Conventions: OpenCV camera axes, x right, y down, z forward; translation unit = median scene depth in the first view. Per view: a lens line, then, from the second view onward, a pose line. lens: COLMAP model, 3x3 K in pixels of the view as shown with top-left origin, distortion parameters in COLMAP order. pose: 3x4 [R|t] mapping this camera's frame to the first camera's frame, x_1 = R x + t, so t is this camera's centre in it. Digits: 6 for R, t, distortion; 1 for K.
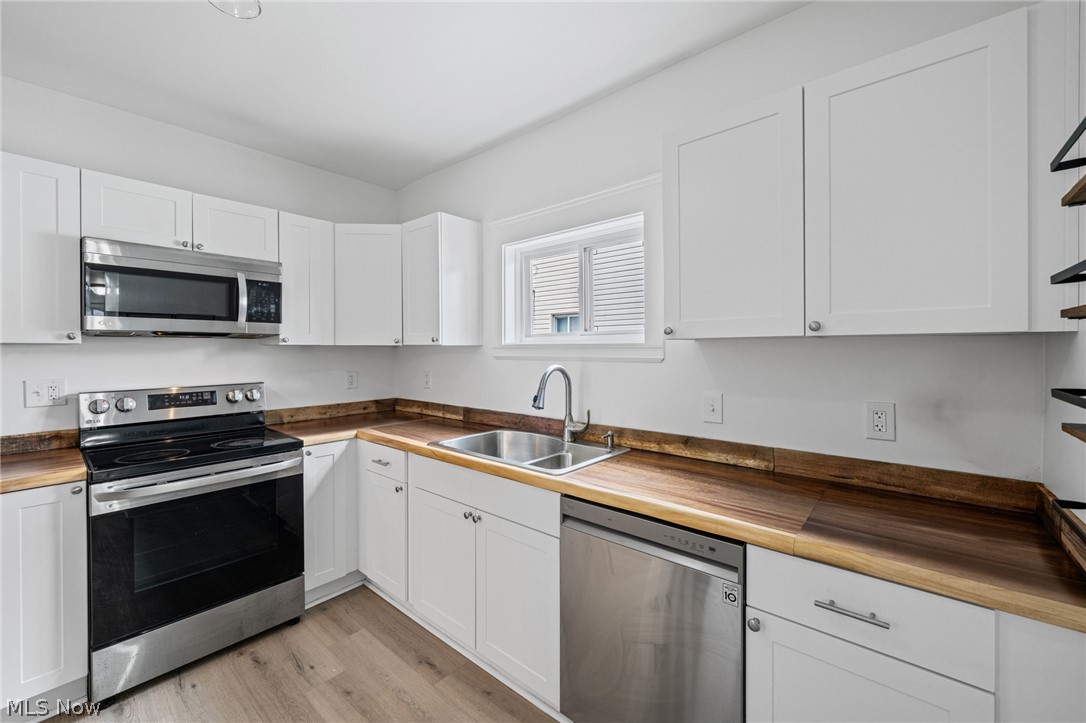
lens RADIAL K [[436.4, 0, 551.4], [0, 436.4, 350.9], [0, 0, 1]] dist [-0.000144, 0.000066]
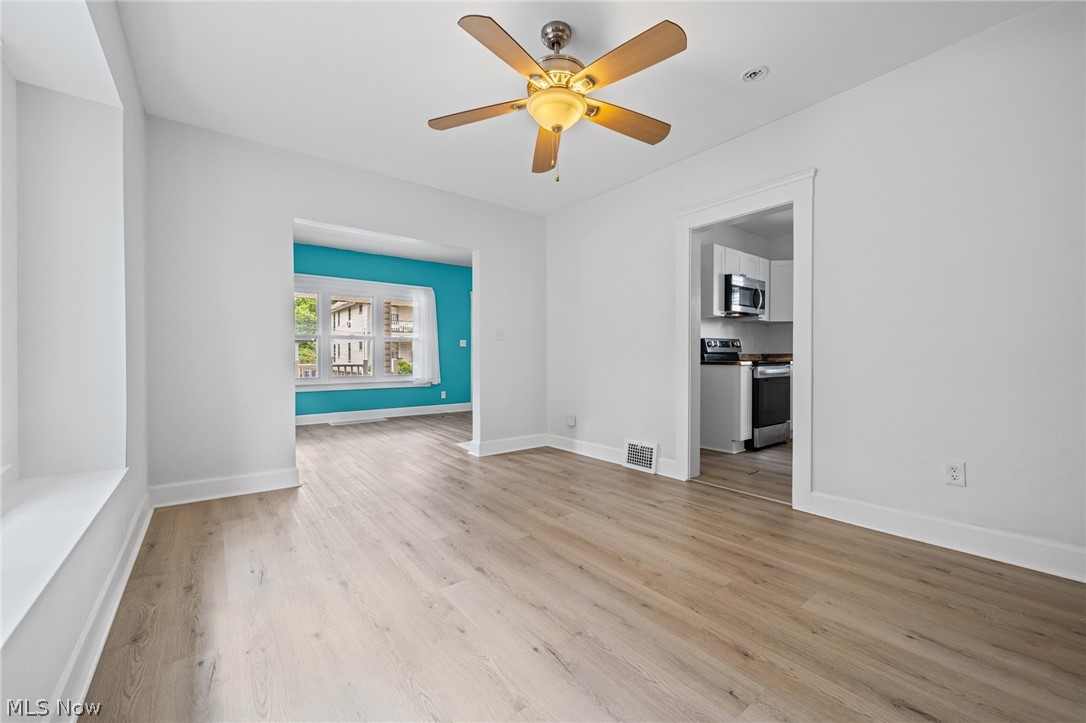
lens RADIAL K [[431.5, 0, 539.5], [0, 431.5, 355.6], [0, 0, 1]] dist [-0.002460, 0.000014]
pose [[0.974700, 0.008845, -0.223343, -1.238873], [-0.008890, 0.999960, 0.000802, 0.172845], [0.223341, 0.001204, 0.974740, -1.321756]]
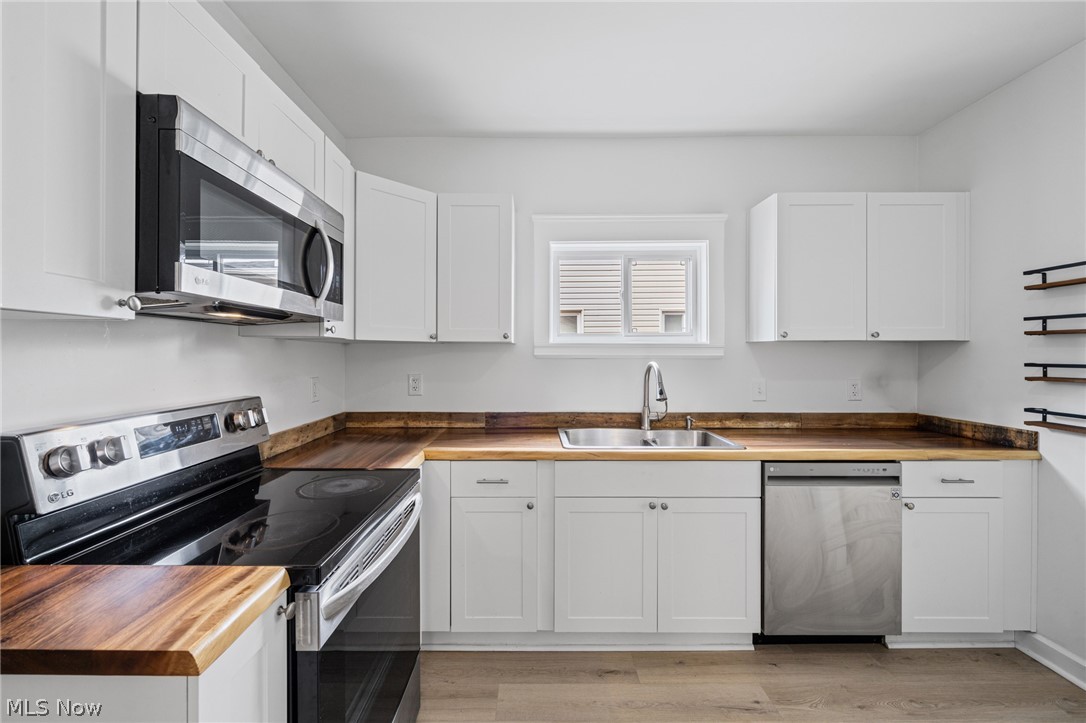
lens RADIAL K [[431.5, 0, 539.5], [0, 431.5, 355.6], [0, 0, 1]] dist [-0.002460, 0.000014]
pose [[0.764096, 0.002752, 0.645097, -0.828280], [0.000025, 0.999991, -0.004295, 0.018487], [-0.645103, 0.003298, 0.764089, 0.303066]]
